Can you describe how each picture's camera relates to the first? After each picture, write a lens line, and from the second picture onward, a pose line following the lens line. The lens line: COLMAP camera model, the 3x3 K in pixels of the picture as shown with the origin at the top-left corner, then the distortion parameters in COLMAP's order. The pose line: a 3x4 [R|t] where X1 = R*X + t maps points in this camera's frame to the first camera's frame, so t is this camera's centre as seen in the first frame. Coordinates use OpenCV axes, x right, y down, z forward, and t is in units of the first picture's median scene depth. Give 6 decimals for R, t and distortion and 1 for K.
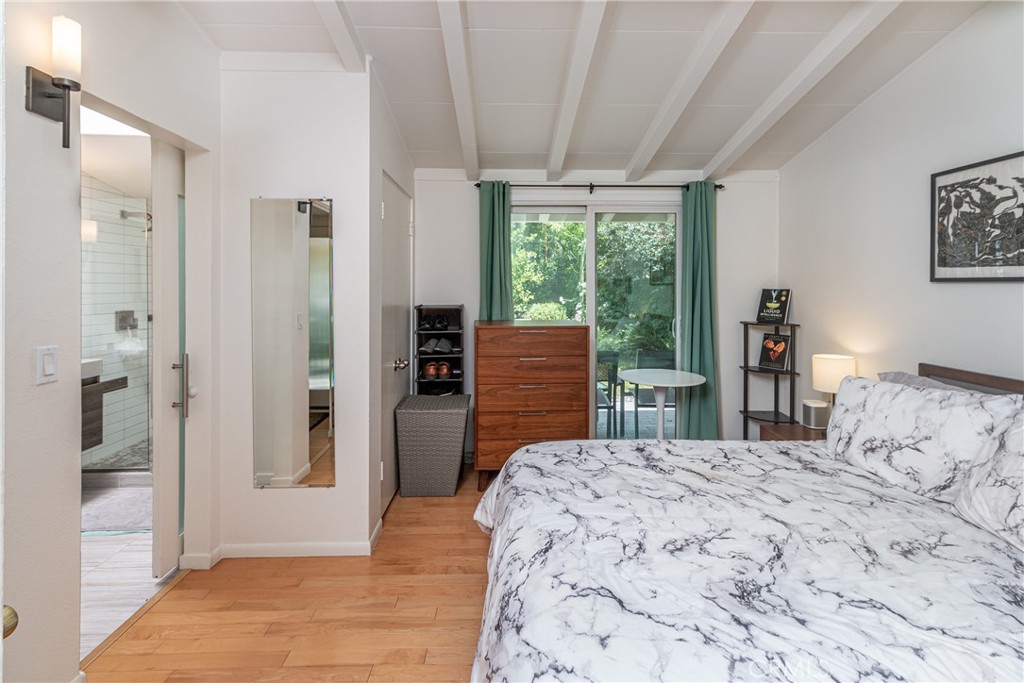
lens RADIAL K [[480.0, 0, 511.6], [0, 480.0, 291.7], [0, 0, 1]] dist [0.007952, -0.001132]
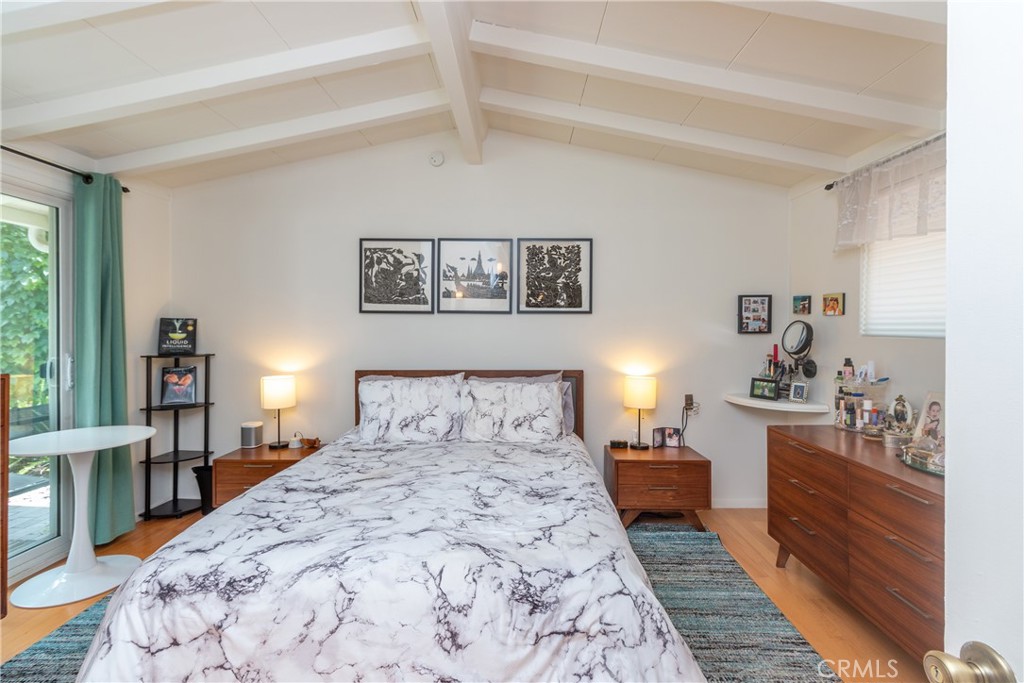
lens RADIAL K [[480.0, 0, 517.2], [0, 480.0, 332.1], [0, 0, 1]] dist [0.007952, -0.001132]
pose [[0.029081, -0.009643, 0.999531, -0.571842], [0.008029, 0.999923, 0.009413, 0.028014], [-0.999545, 0.007752, 0.029156, 0.511624]]
